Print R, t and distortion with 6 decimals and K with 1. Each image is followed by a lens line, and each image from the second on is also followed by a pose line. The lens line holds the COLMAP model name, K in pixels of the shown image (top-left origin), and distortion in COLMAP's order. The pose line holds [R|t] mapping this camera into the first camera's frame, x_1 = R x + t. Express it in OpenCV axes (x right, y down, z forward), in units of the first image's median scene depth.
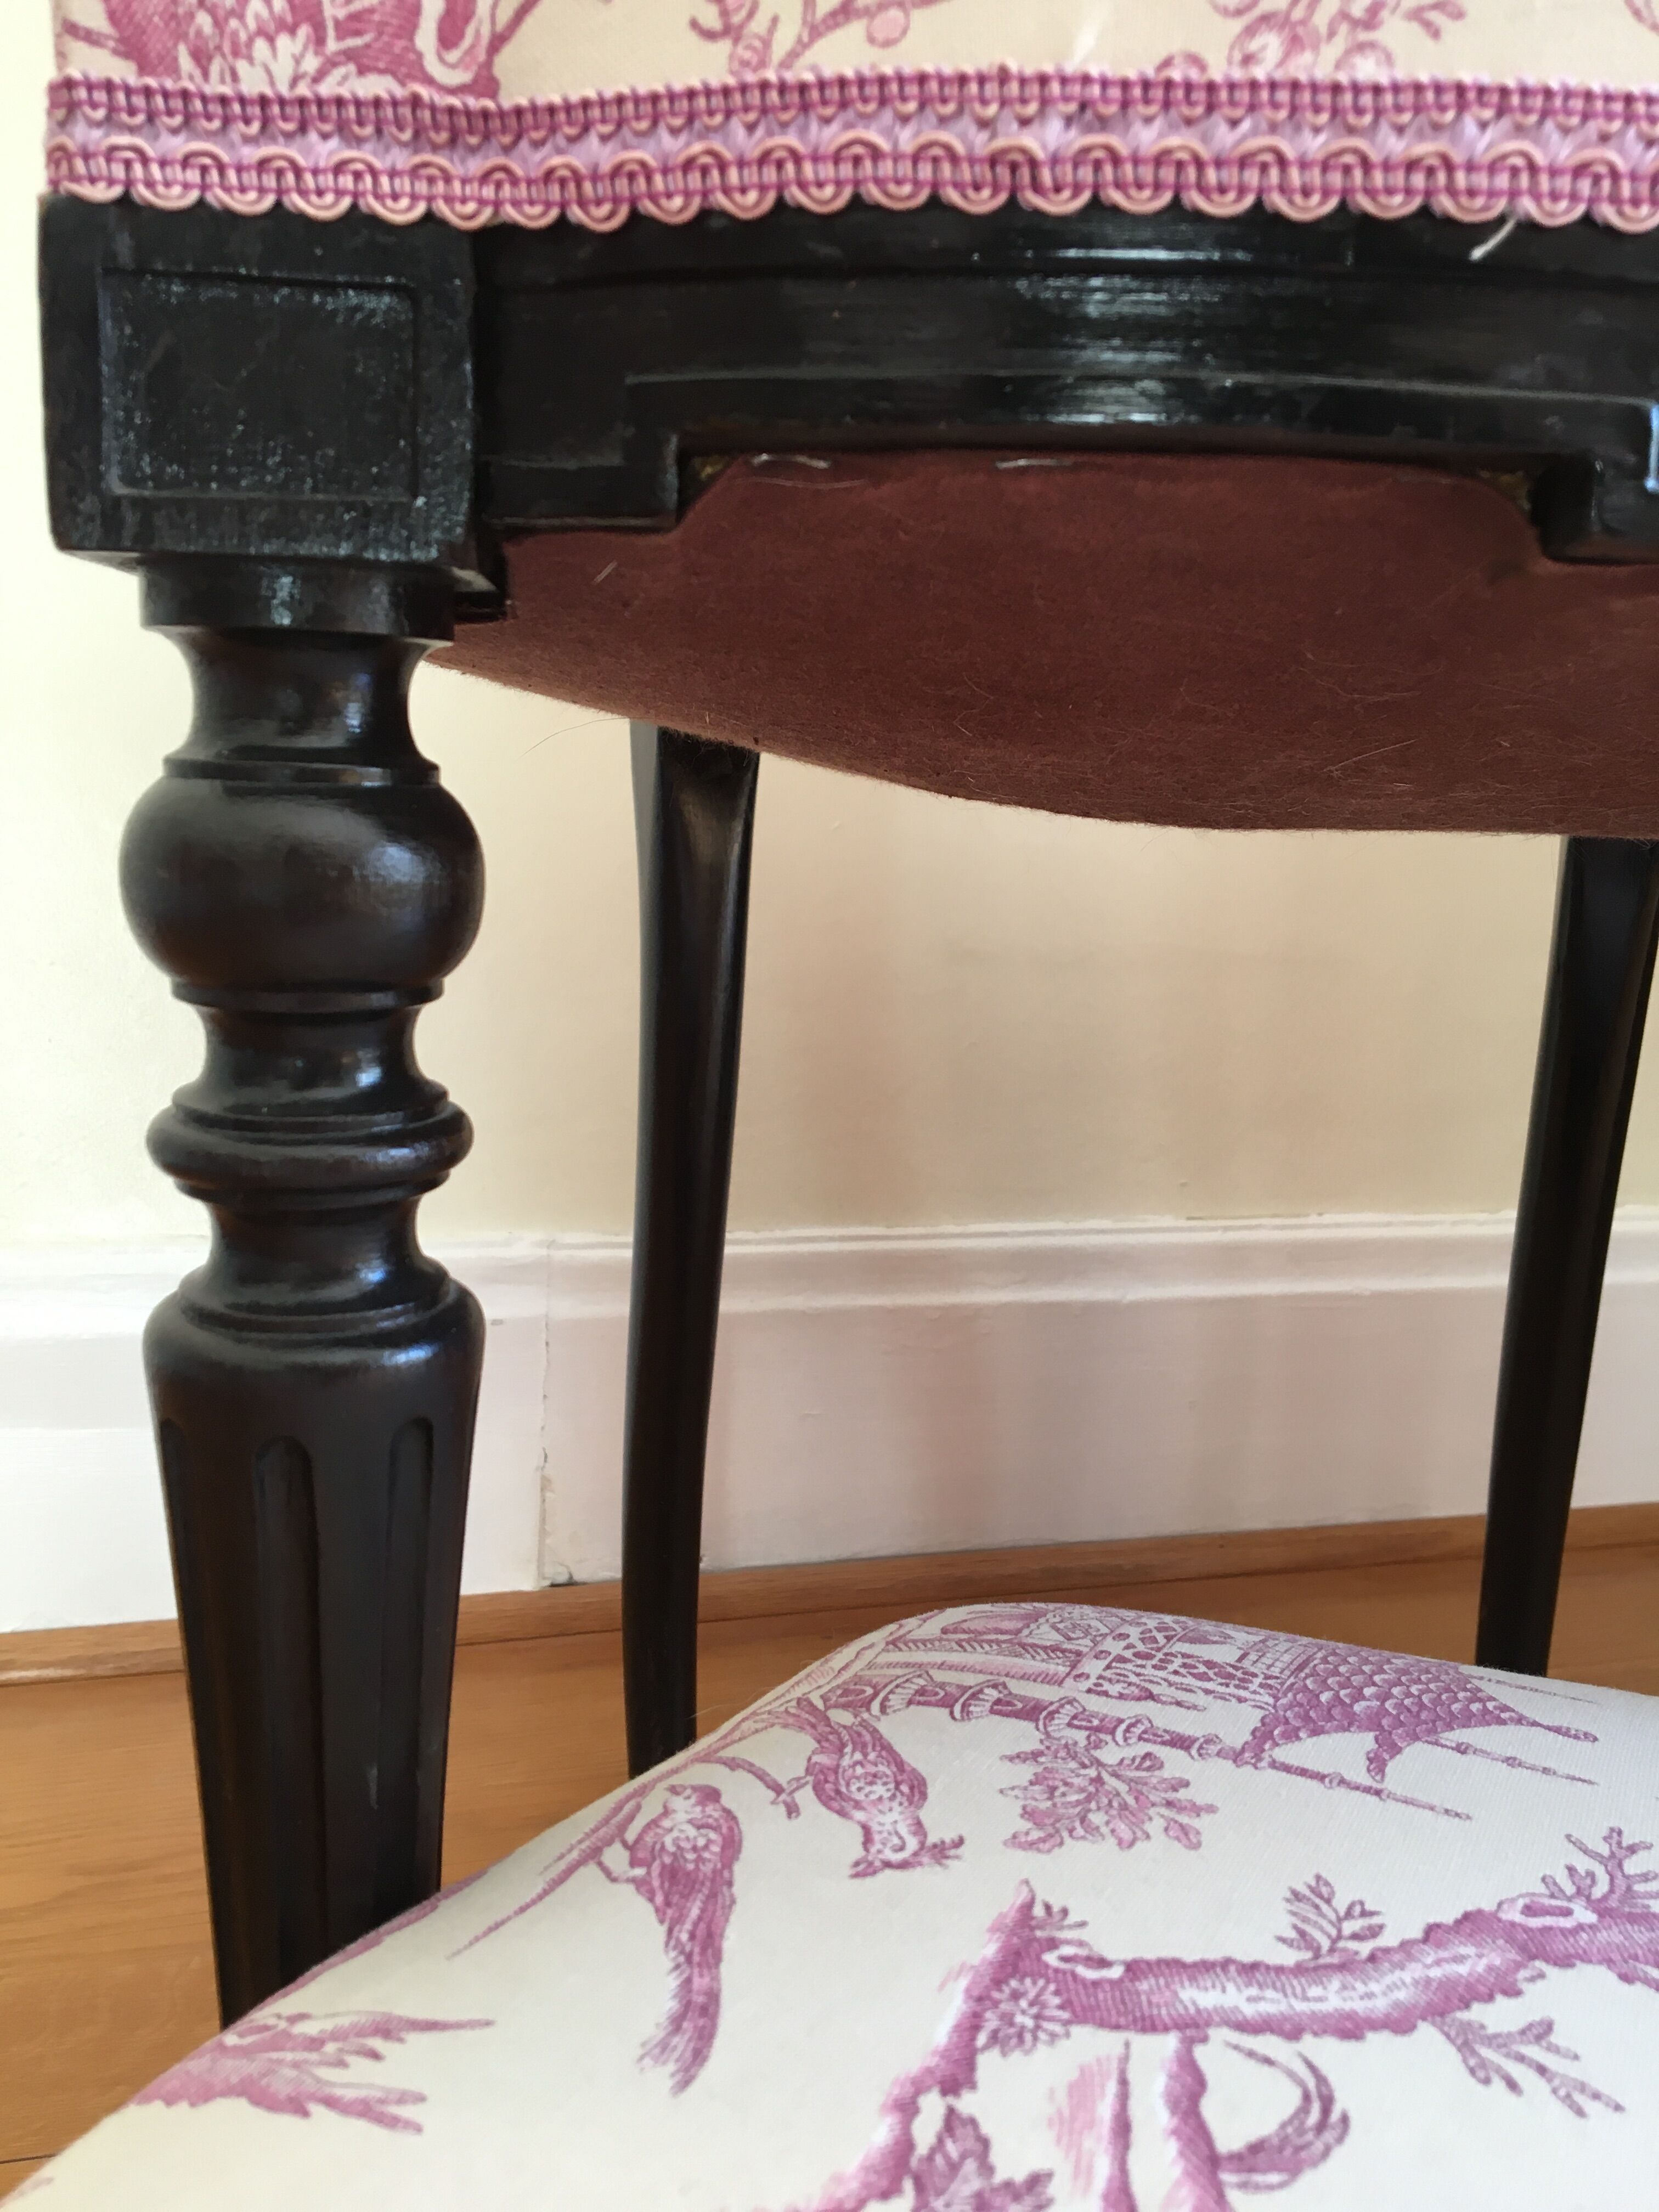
lens RADIAL K [[1863.6, 0, 829.5], [0, 1863.6, 1106.0], [0, 0, 1]] dist [-0.002194, -0.018145]
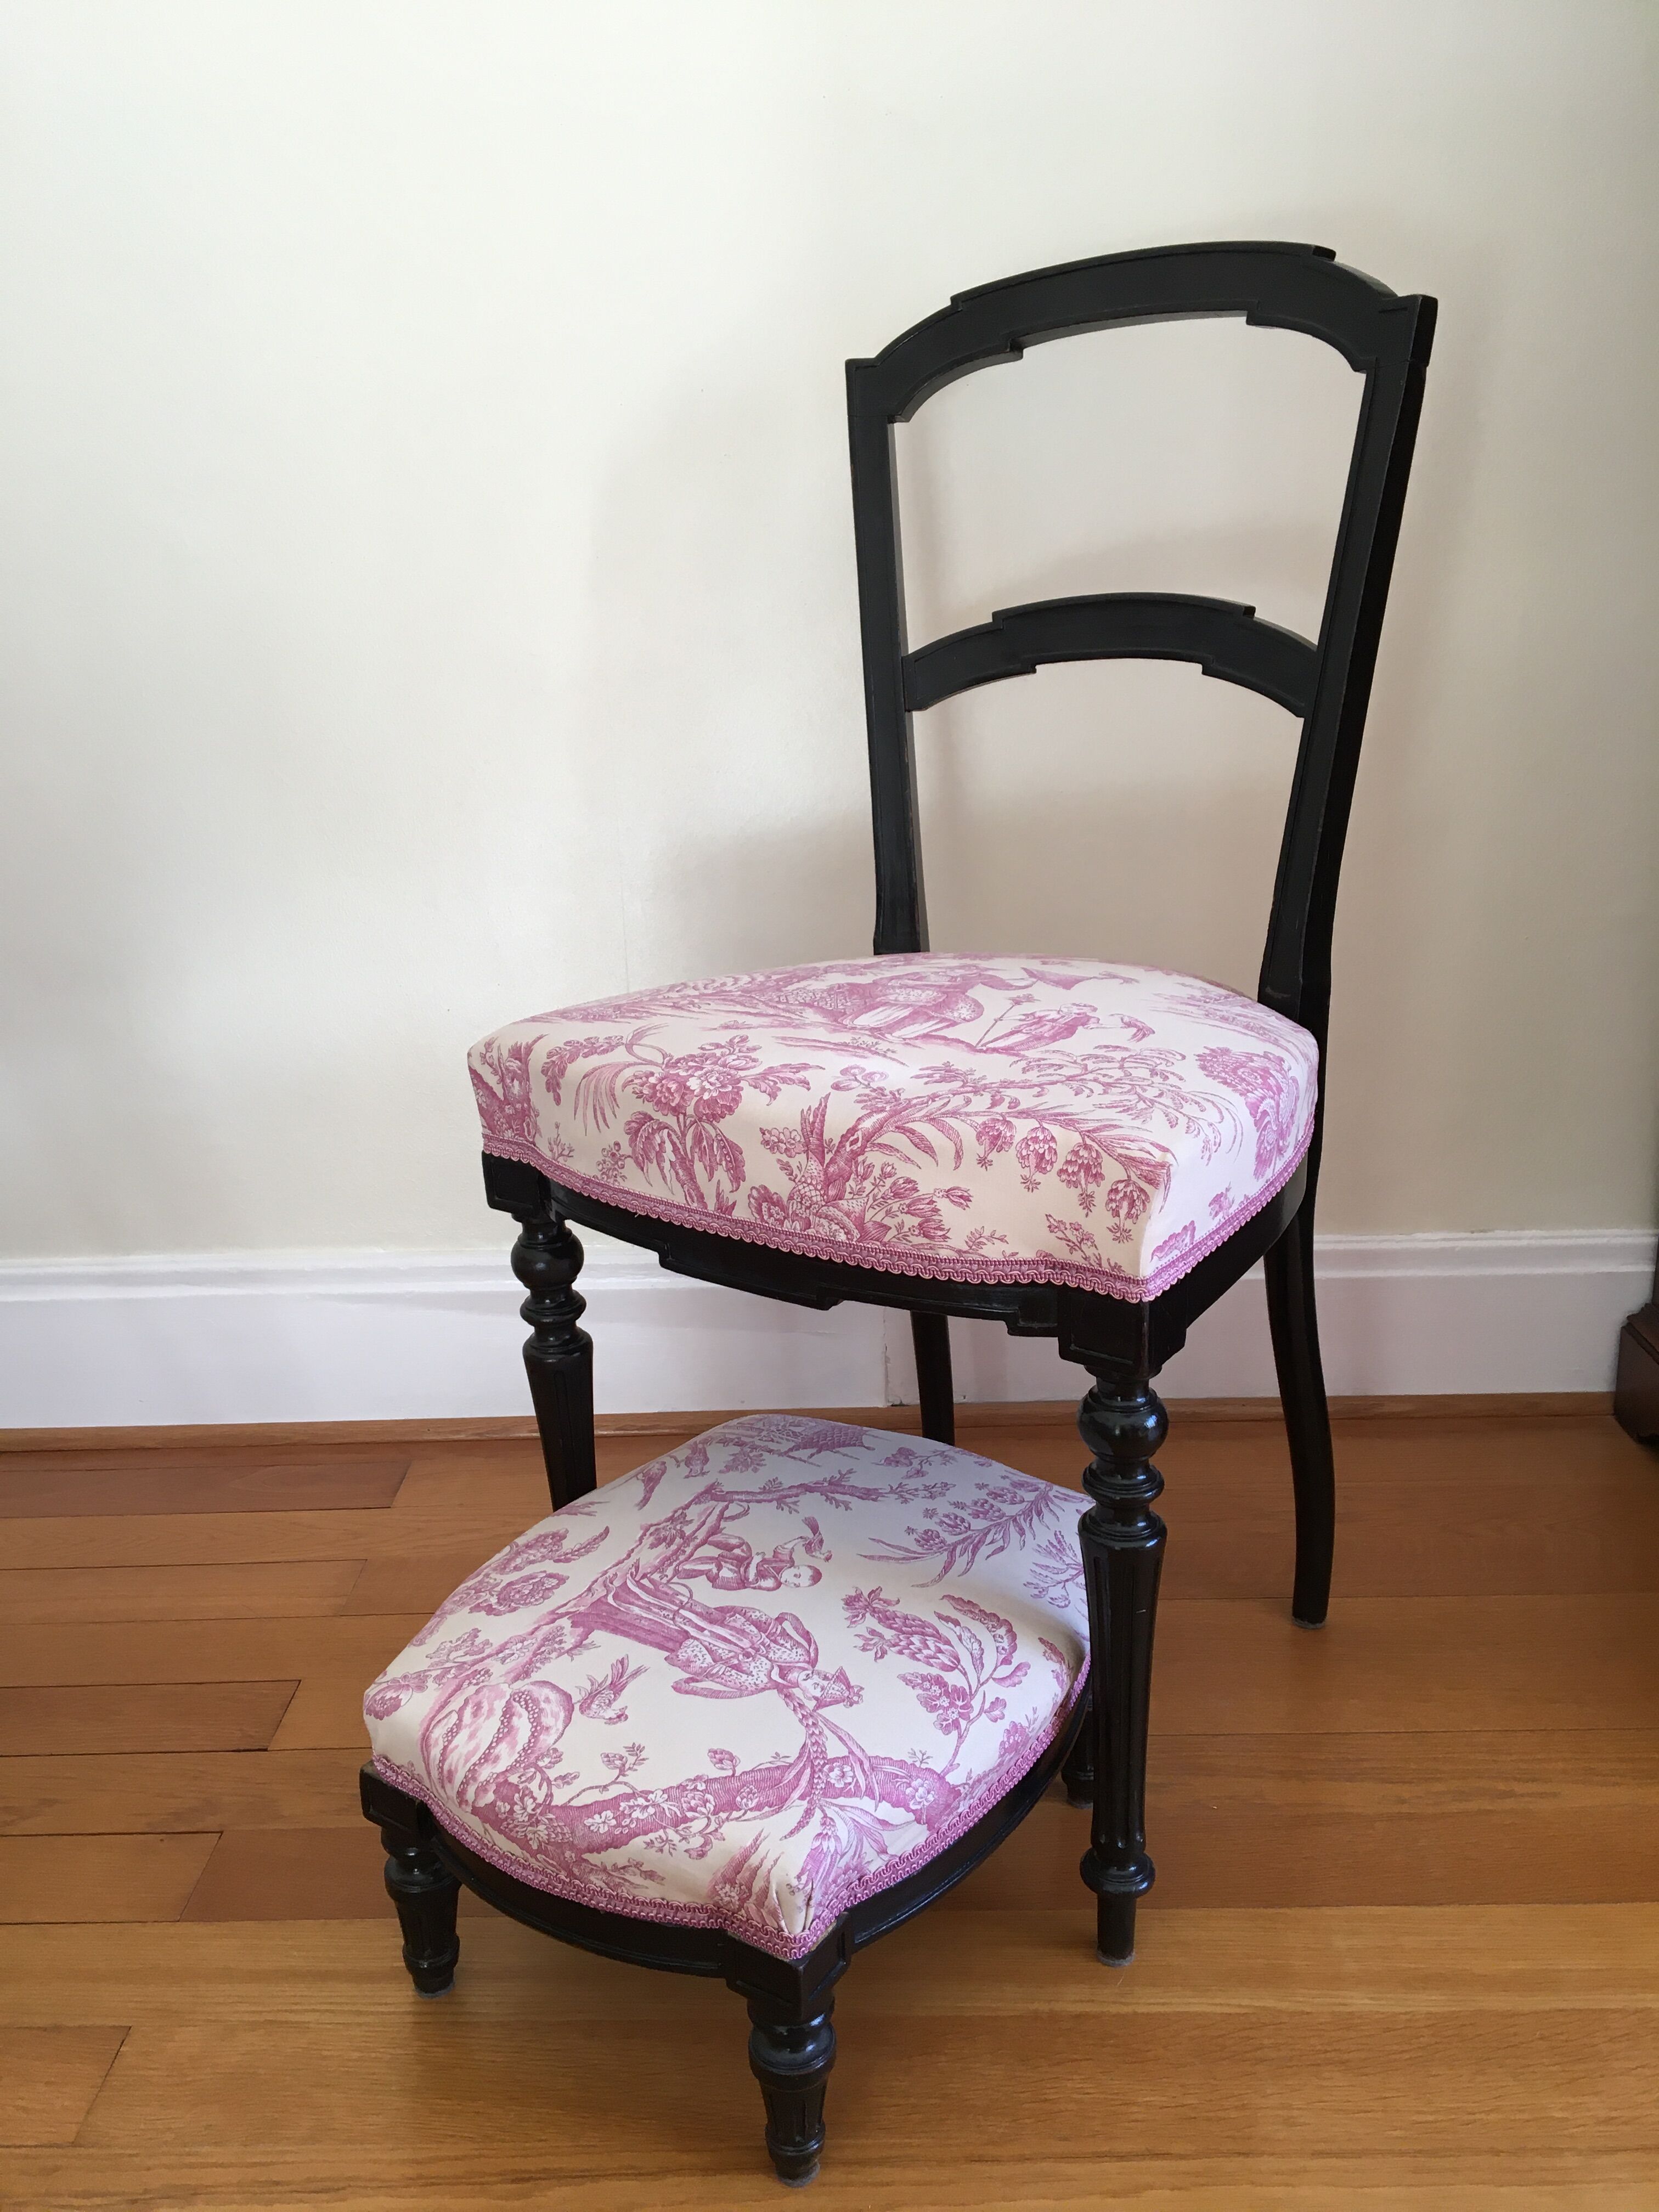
lens RADIAL K [[1863.6, 0, 829.5], [0, 1863.6, 1106.0], [0, 0, 1]] dist [-0.002194, -0.018145]
pose [[0.988844, -0.035565, -0.144645, 1.071838], [0.055591, 0.989030, 0.136858, -1.137110], [0.138191, -0.143373, 0.979973, -3.410279]]
